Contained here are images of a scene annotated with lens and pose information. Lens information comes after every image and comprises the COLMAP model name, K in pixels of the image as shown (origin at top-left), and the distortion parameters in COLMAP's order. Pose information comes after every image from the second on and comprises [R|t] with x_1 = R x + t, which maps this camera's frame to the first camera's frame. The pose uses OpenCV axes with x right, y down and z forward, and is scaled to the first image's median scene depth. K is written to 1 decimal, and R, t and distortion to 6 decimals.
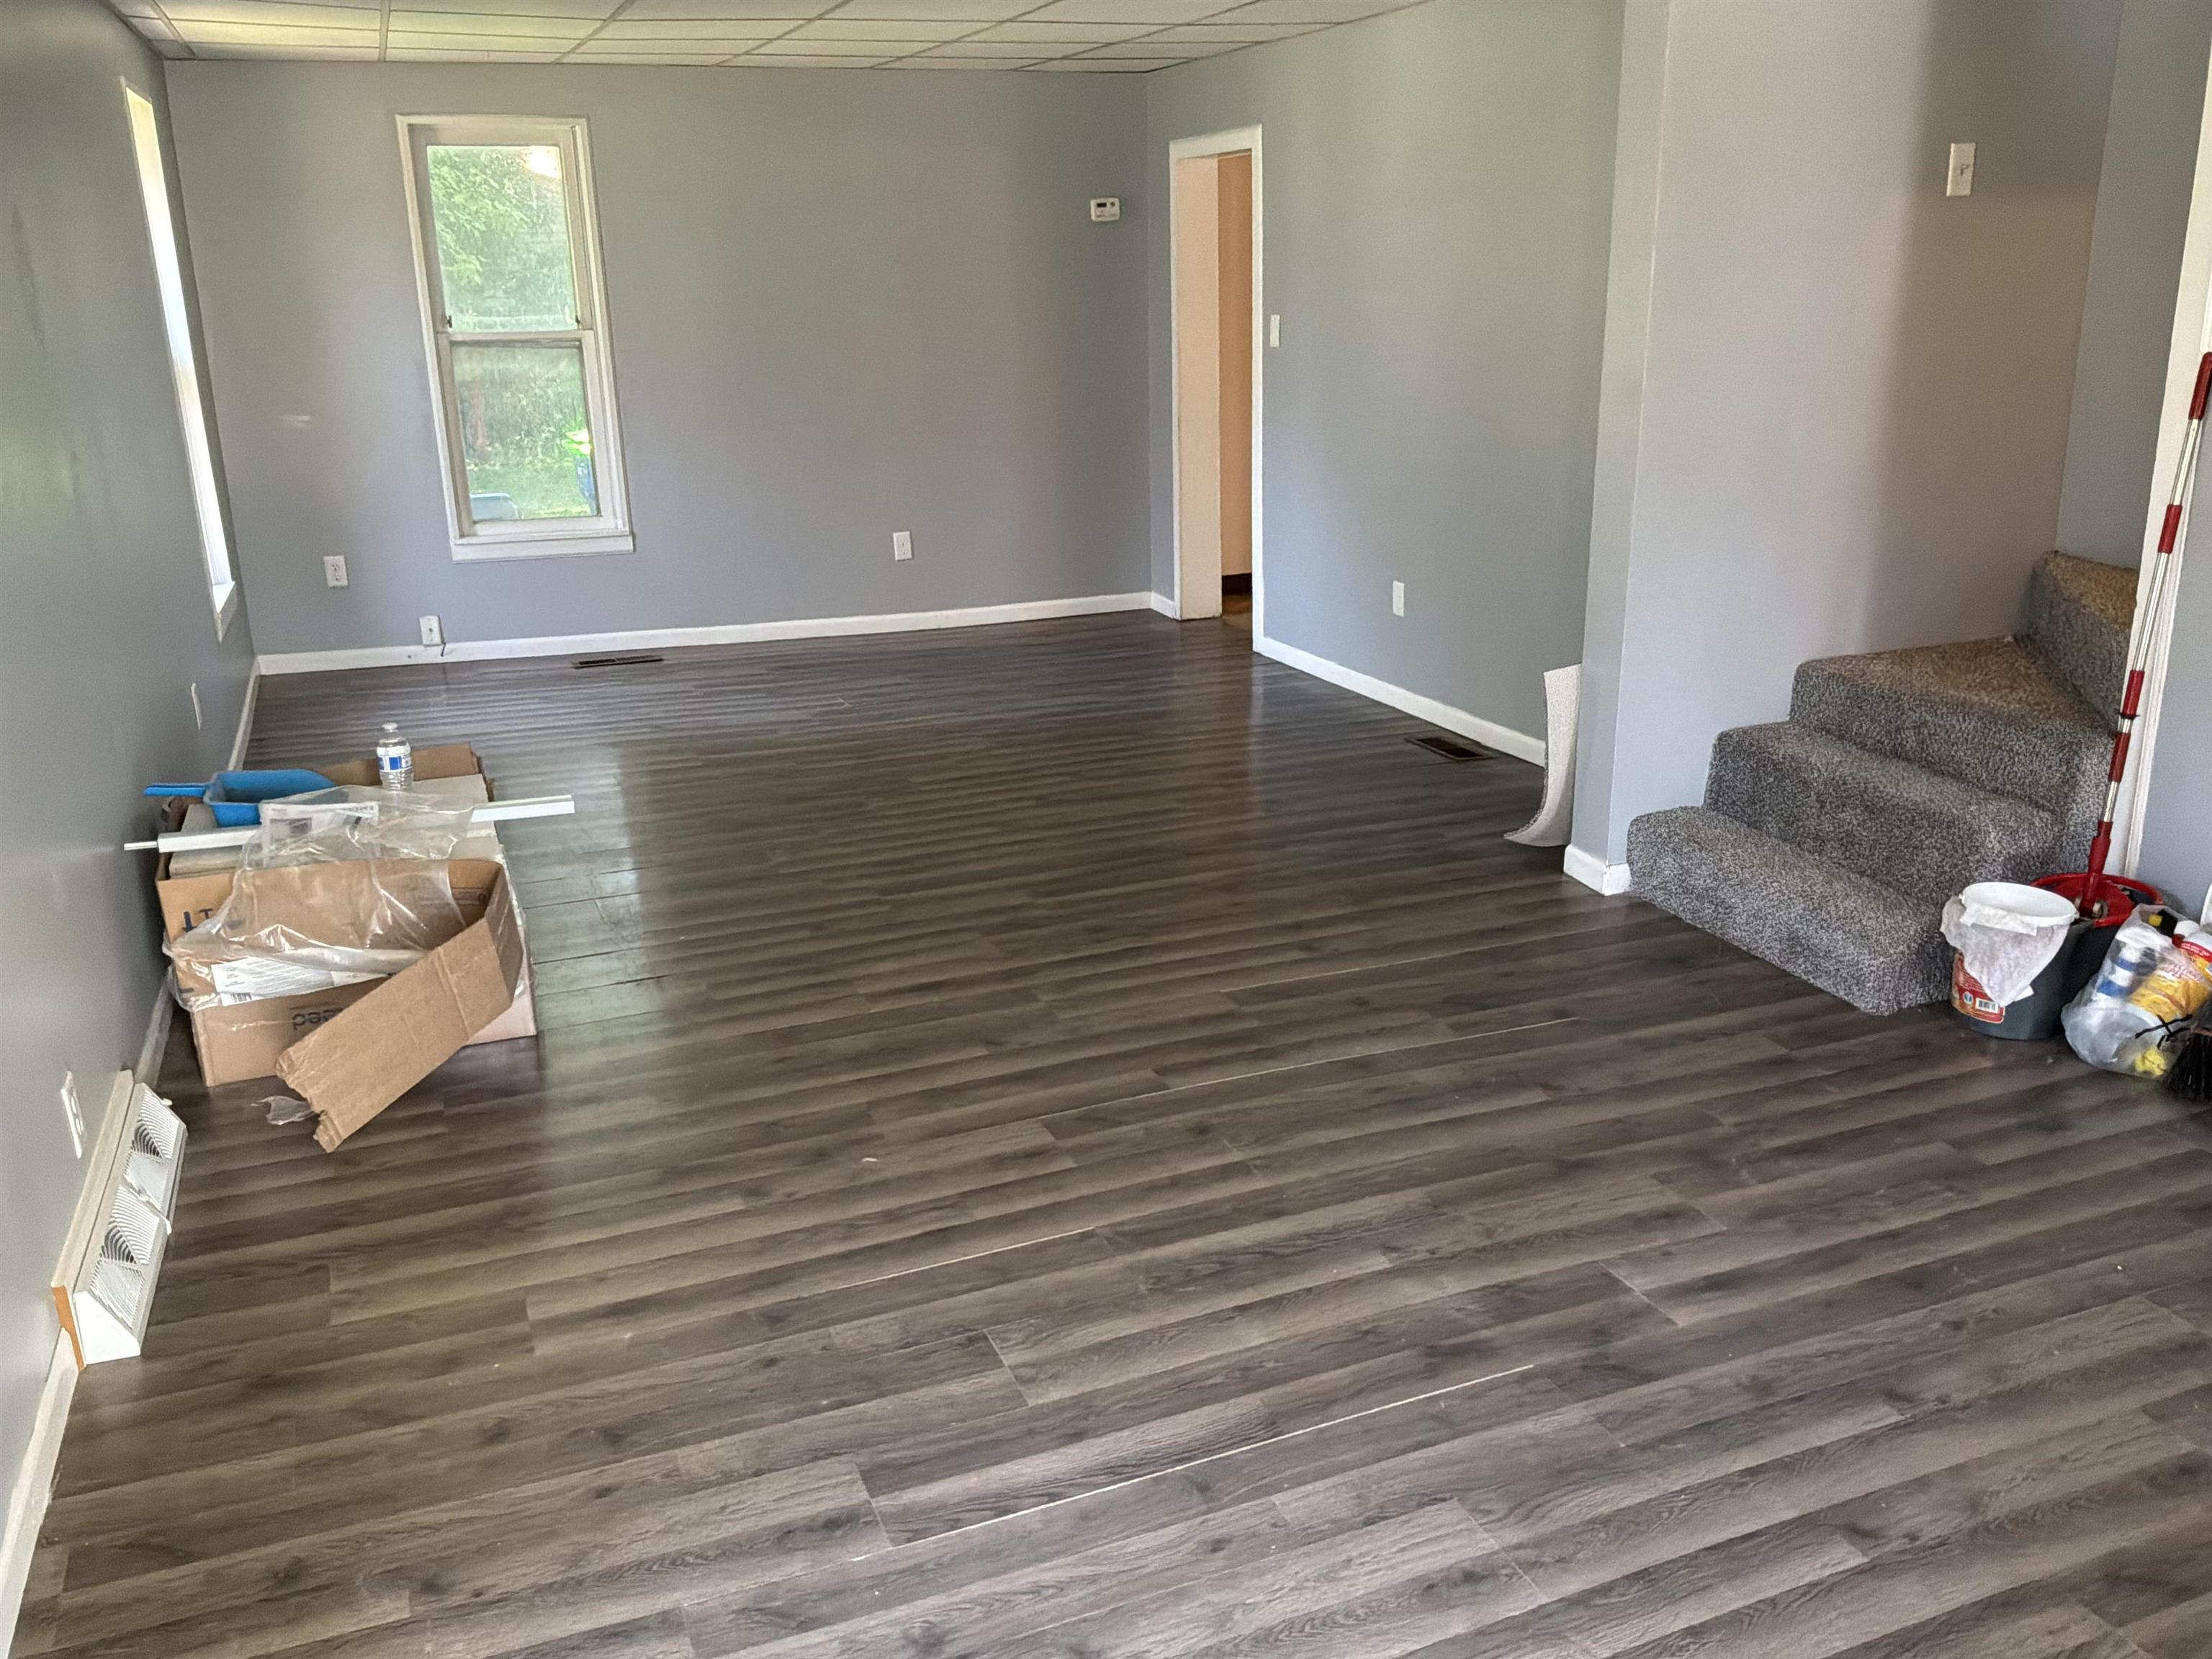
lens RADIAL K [[1808.6, 0, 1106.0], [0, 1808.6, 829.5], [0, 0, 1]] dist [-0.001524, -0.001925]
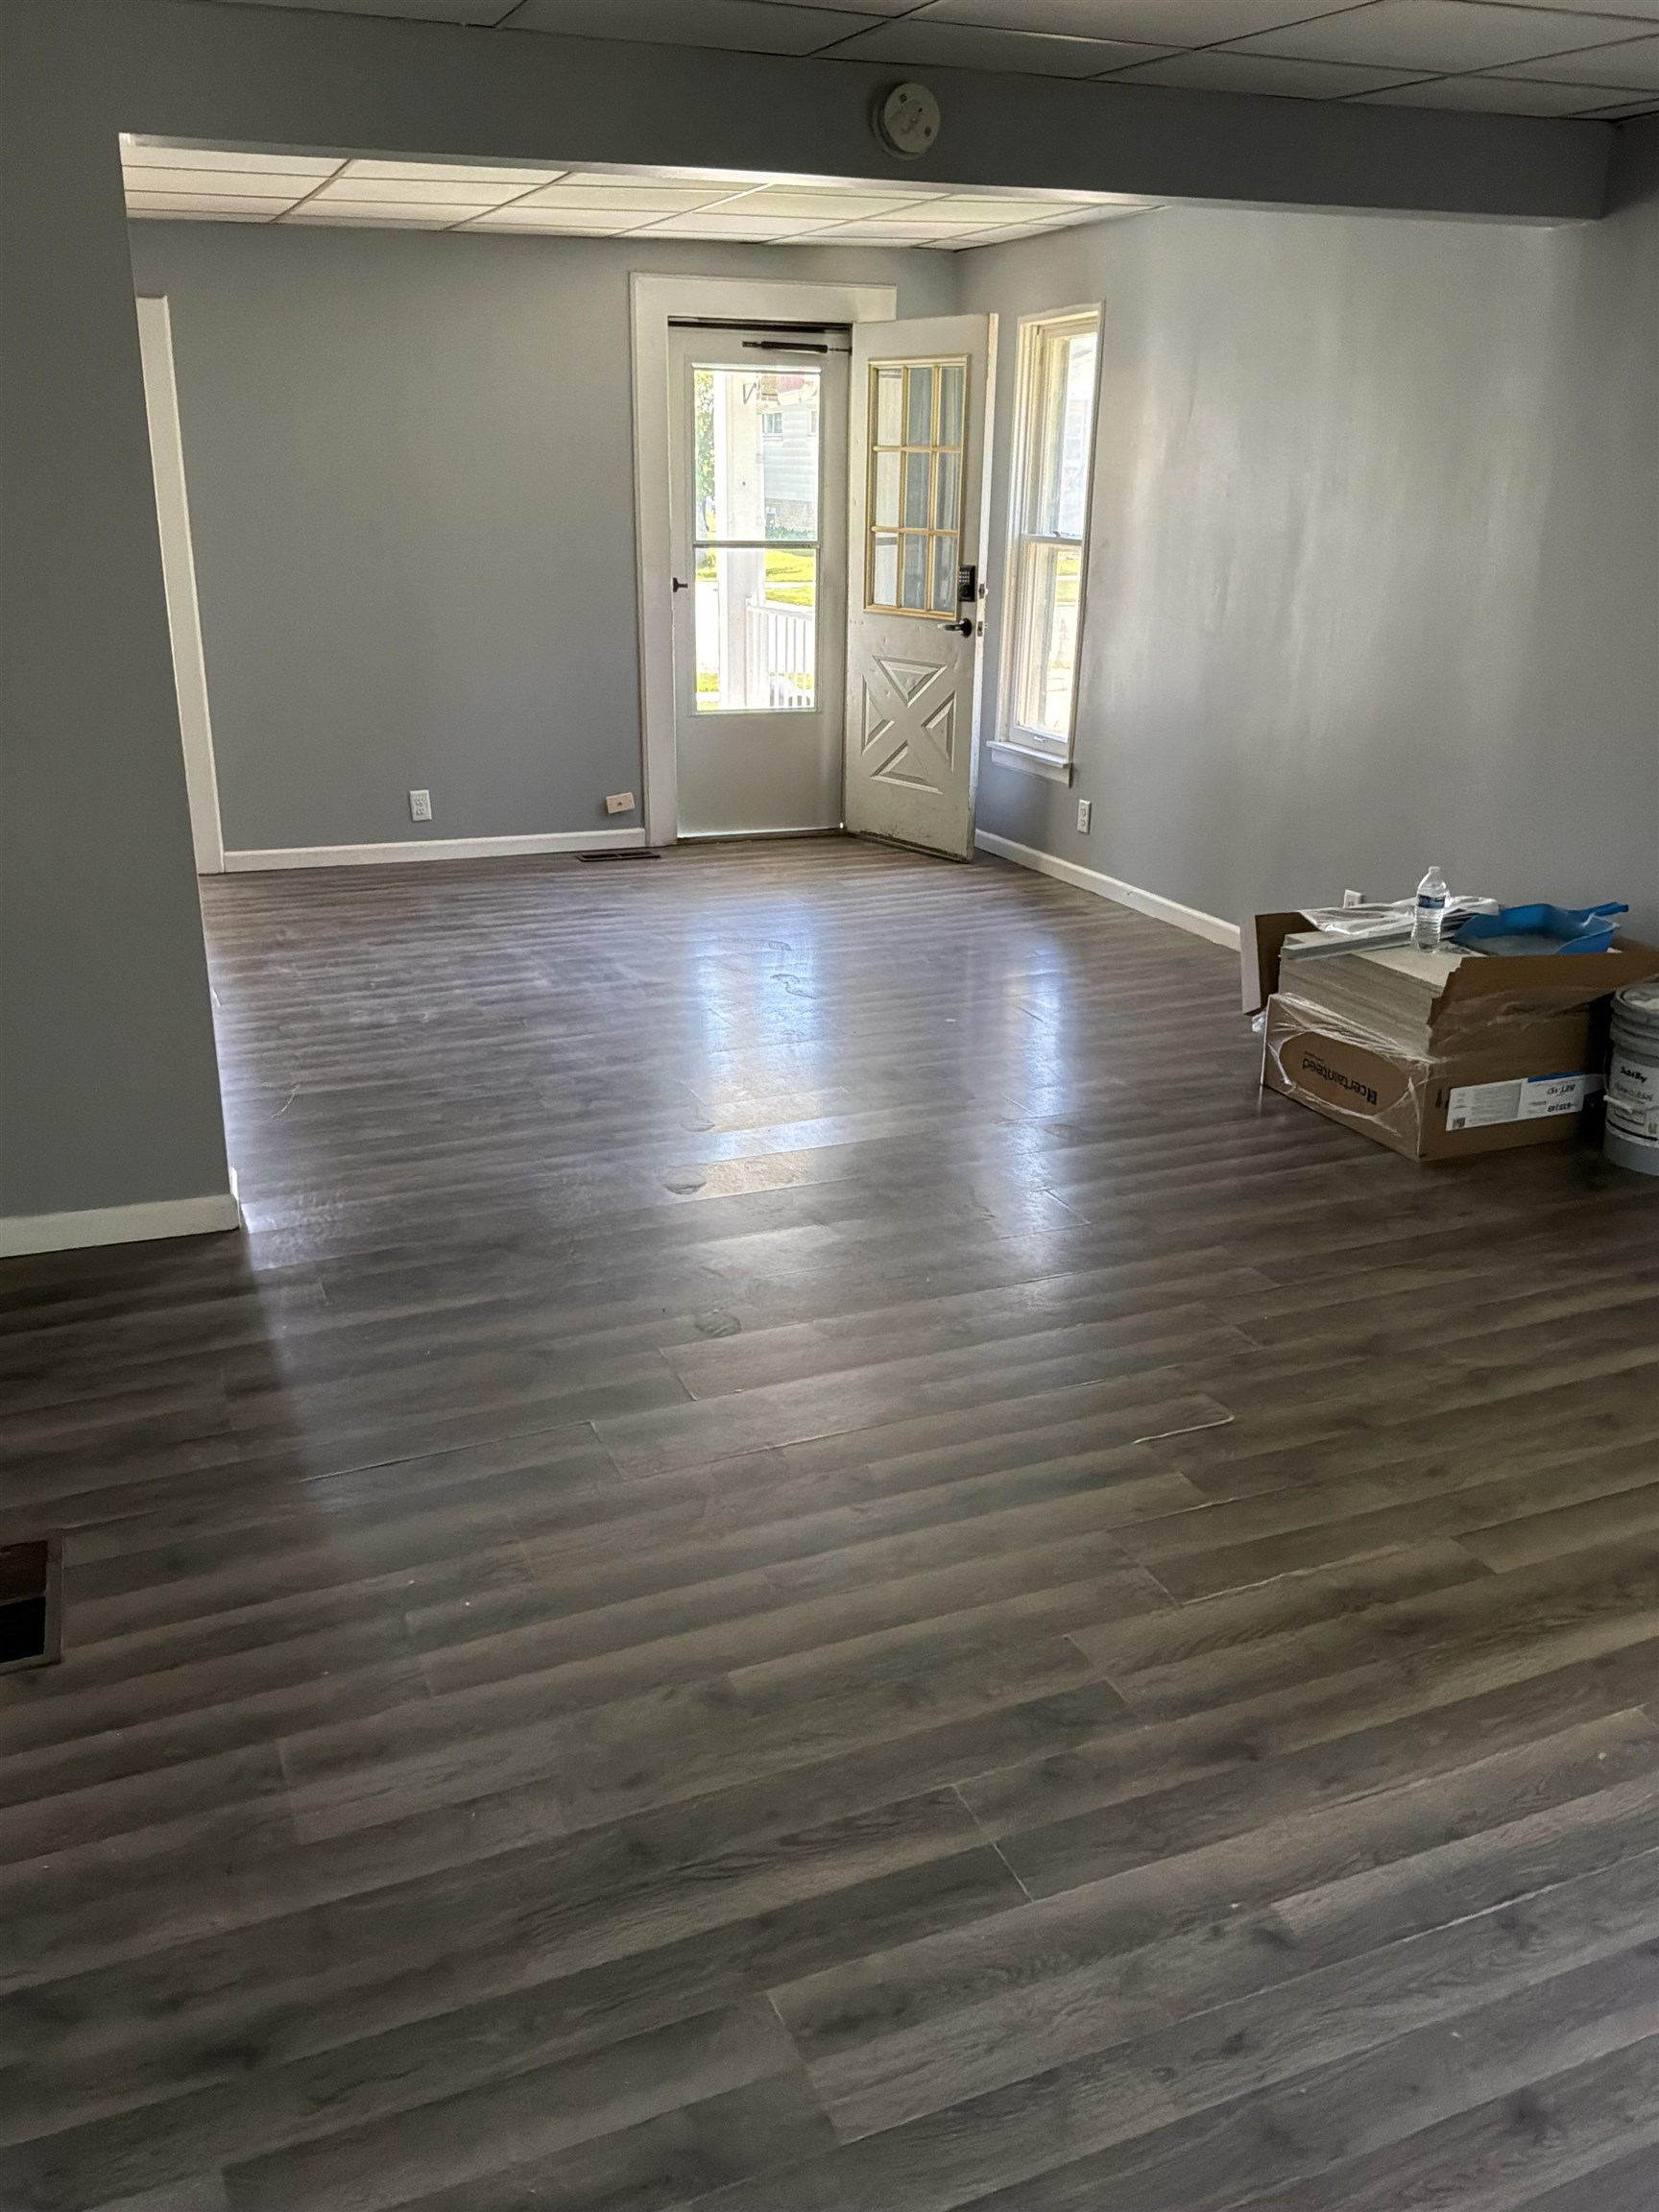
lens RADIAL K [[1808.6, 0, 829.5], [0, 1808.6, 1106.0], [0, 0, 1]] dist [-0.001524, -0.001925]
pose [[-0.999778, -0.020802, -0.003489, -0.059270], [-0.018561, 0.789031, 0.614073, -0.951497], [-0.010021, 0.614001, -0.789242, 2.724730]]
